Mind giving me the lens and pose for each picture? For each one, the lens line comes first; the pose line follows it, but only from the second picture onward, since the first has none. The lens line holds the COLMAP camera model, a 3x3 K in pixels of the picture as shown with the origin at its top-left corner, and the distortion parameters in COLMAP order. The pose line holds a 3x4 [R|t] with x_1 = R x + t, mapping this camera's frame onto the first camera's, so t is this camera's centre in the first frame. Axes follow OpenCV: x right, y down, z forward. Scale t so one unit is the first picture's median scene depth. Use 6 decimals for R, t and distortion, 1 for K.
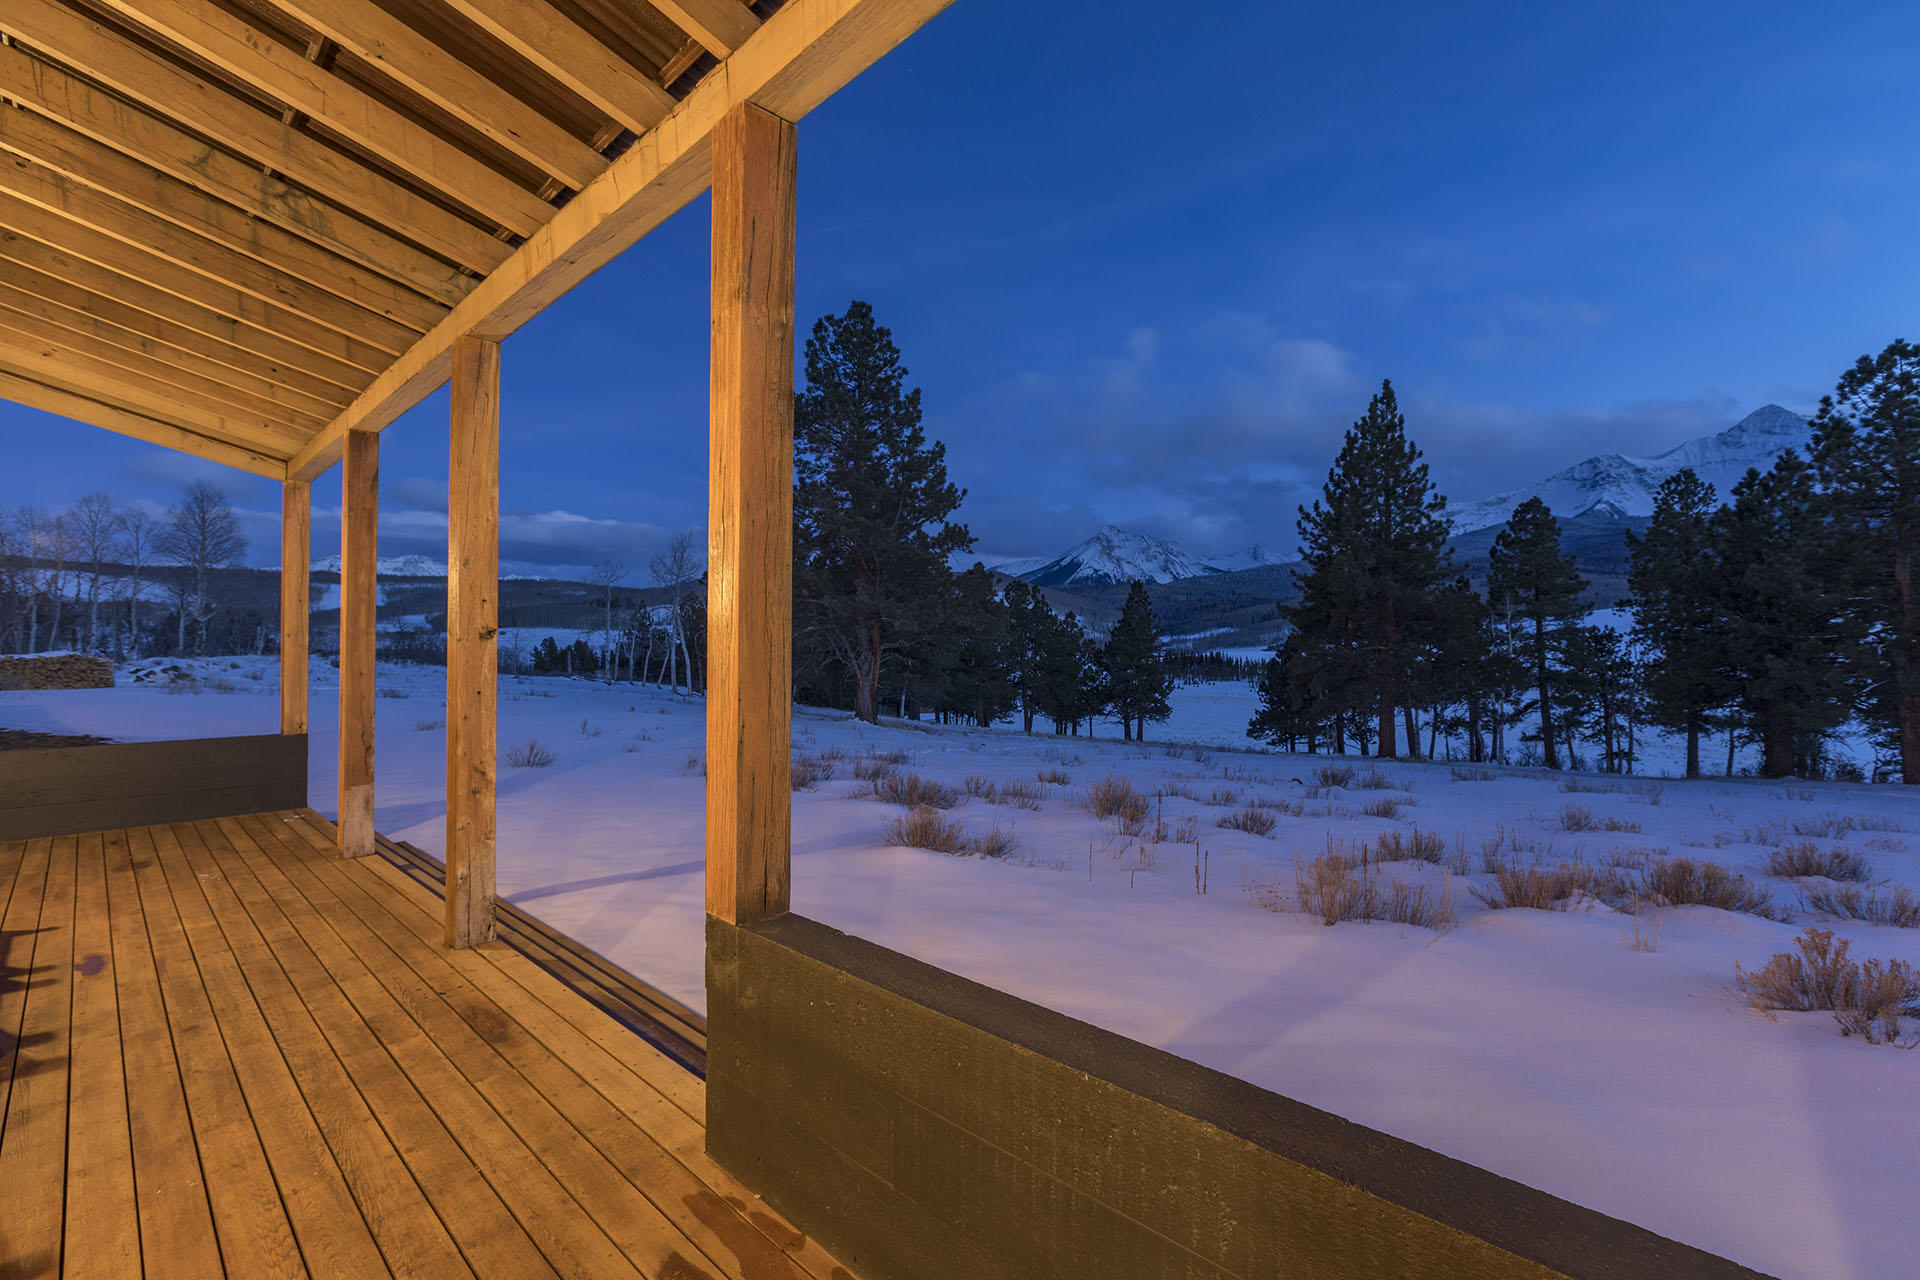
lens RADIAL K [[853.0, 0, 963.5], [0, 853.0, 635.7], [0, 0, 1]] dist [0.000341, -0.000193]
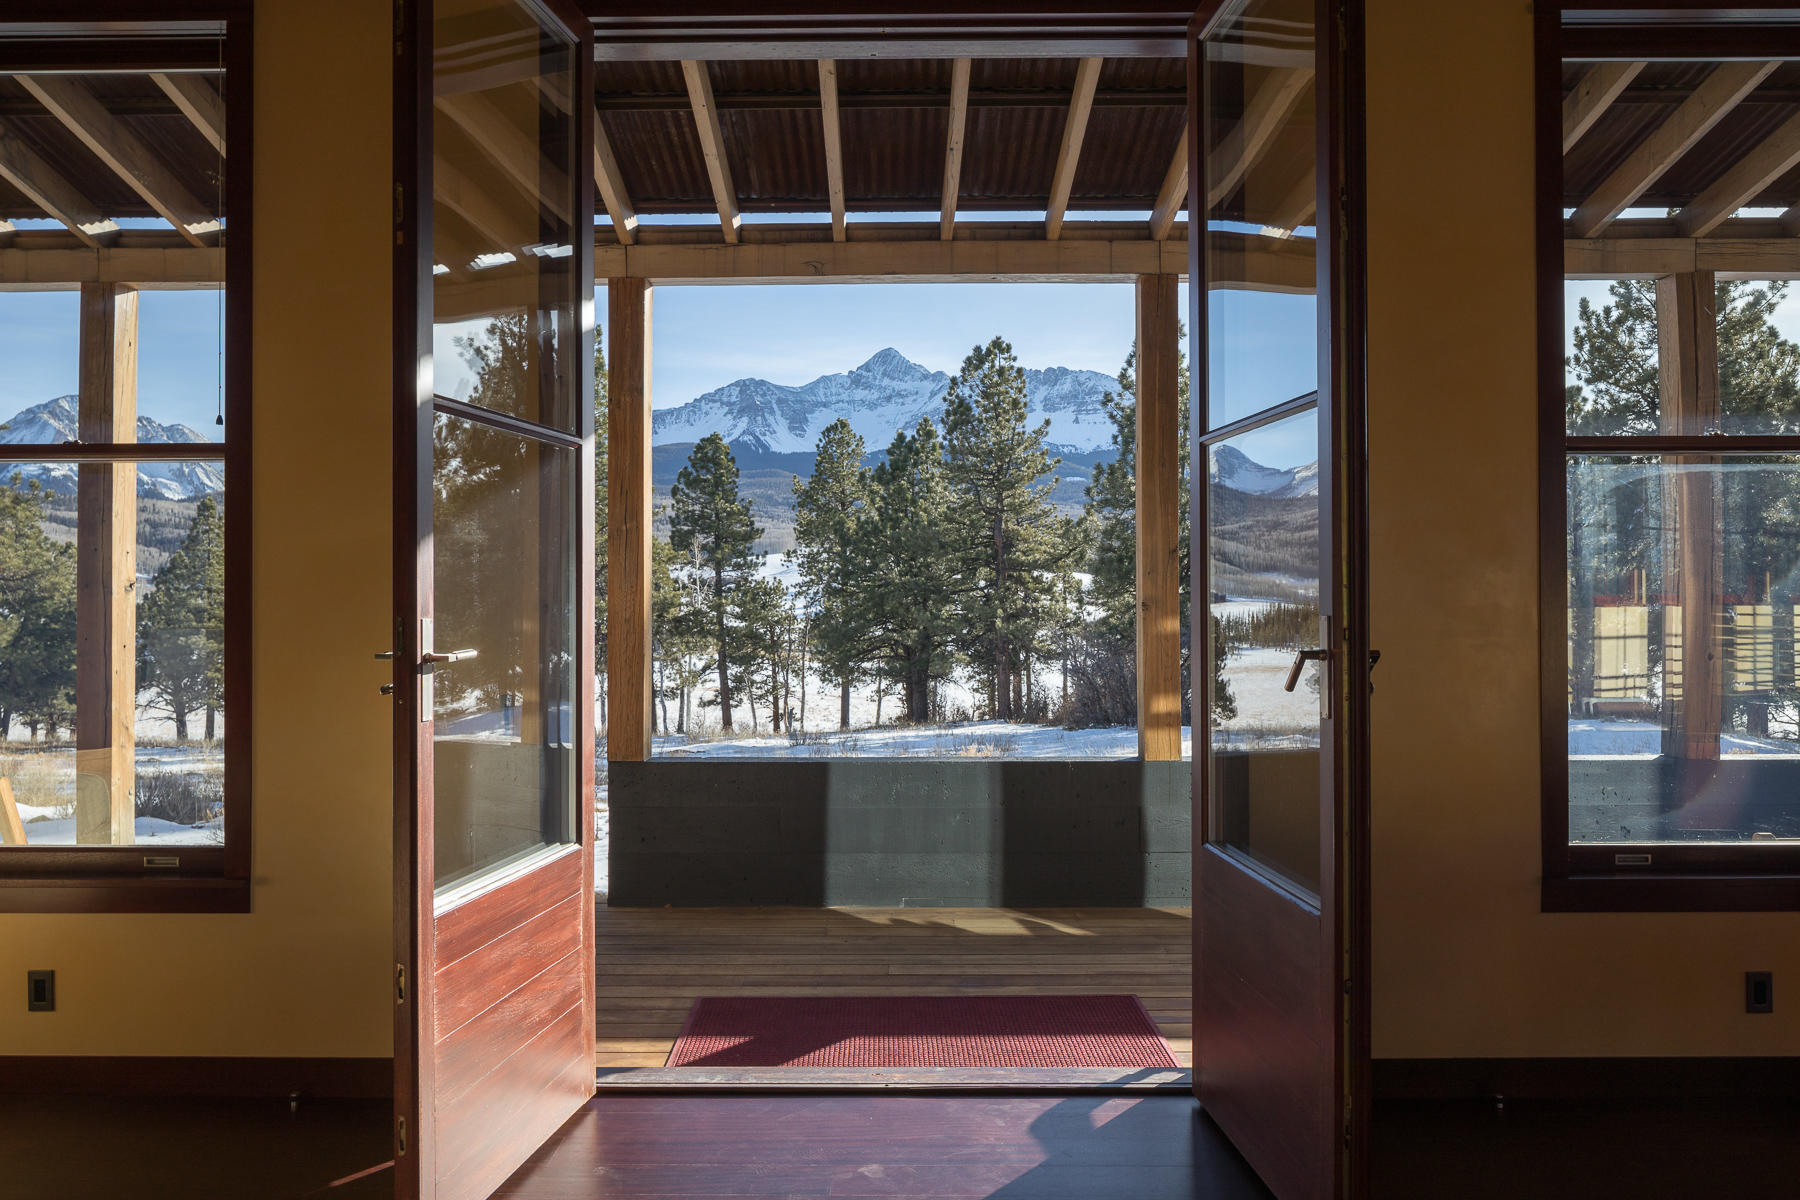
lens RADIAL K [[1231.1, 0, 900.0], [0, 1231.1, 600.0], [0, 0, 1]] dist [0.005223, 0.000785]
pose [[0.718568, 0.000329, 0.695456, -0.086101], [-0.009506, 0.999911, 0.009349, -0.000836], [-0.695392, -0.013328, 0.718507, -0.060777]]
